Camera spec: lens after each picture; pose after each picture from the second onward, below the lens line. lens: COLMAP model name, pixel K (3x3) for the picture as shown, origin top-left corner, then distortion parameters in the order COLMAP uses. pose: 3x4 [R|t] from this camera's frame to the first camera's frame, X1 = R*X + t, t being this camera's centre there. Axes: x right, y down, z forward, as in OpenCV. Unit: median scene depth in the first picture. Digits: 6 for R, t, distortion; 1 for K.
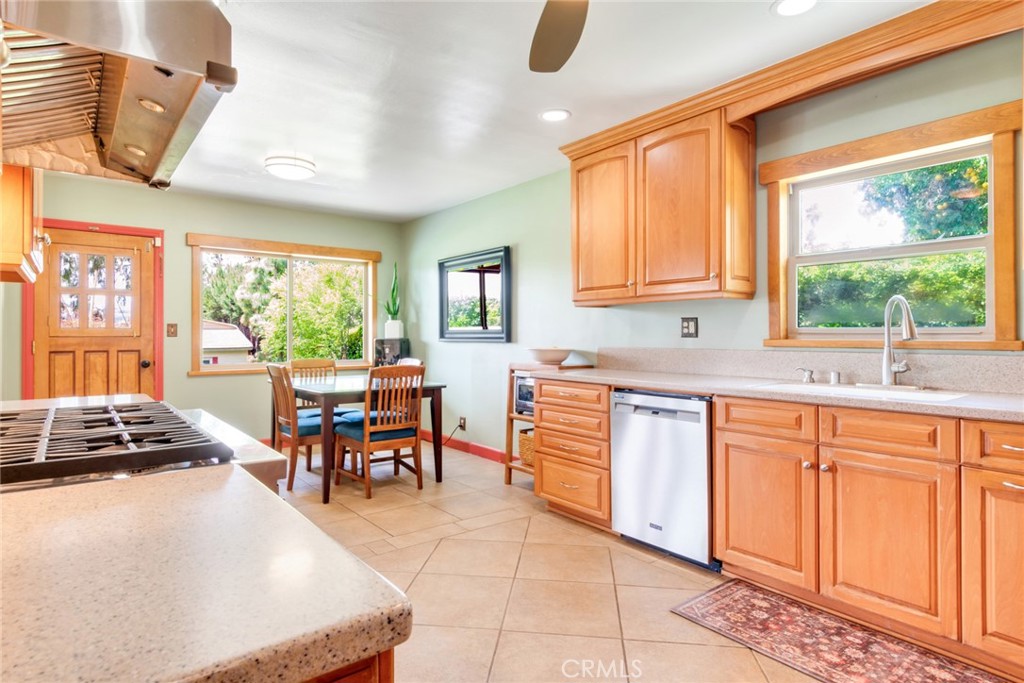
lens RADIAL K [[562.7, 0, 513.4], [0, 562.7, 331.4], [0, 0, 1]] dist [0.002633, 0.000080]
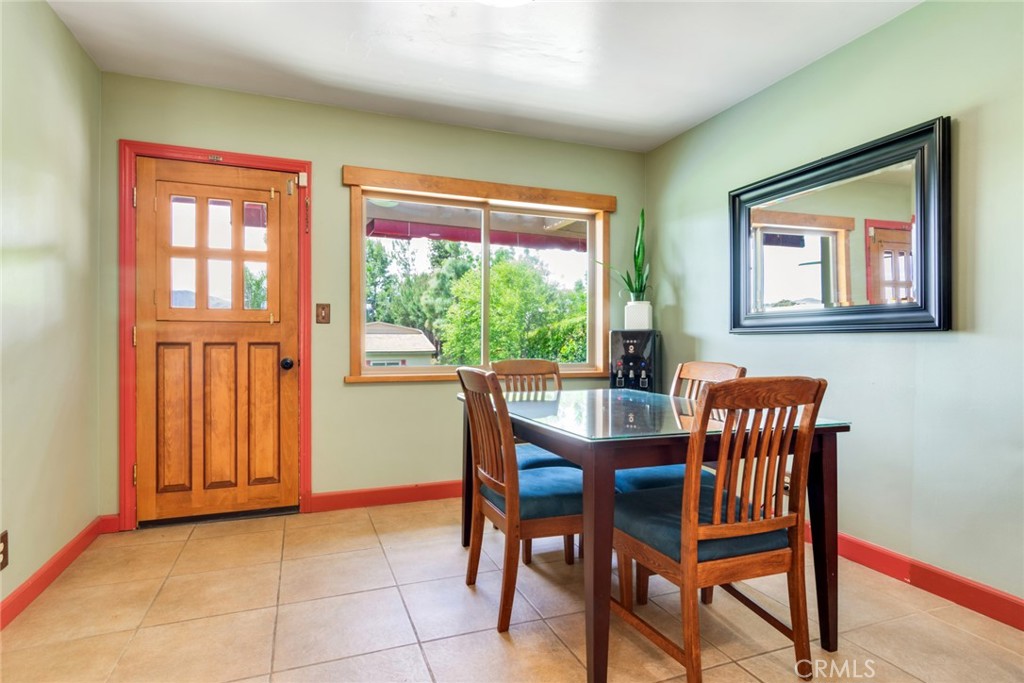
lens RADIAL K [[550.9, 0, 512.0], [0, 550.9, 341.5], [0, 0, 1]] dist [-0.003230, -0.001045]
pose [[0.956505, 0.003900, -0.291691, -0.193424], [-0.001828, 0.999971, 0.007373, 0.024281], [0.291711, -0.006519, 0.956484, 0.421870]]
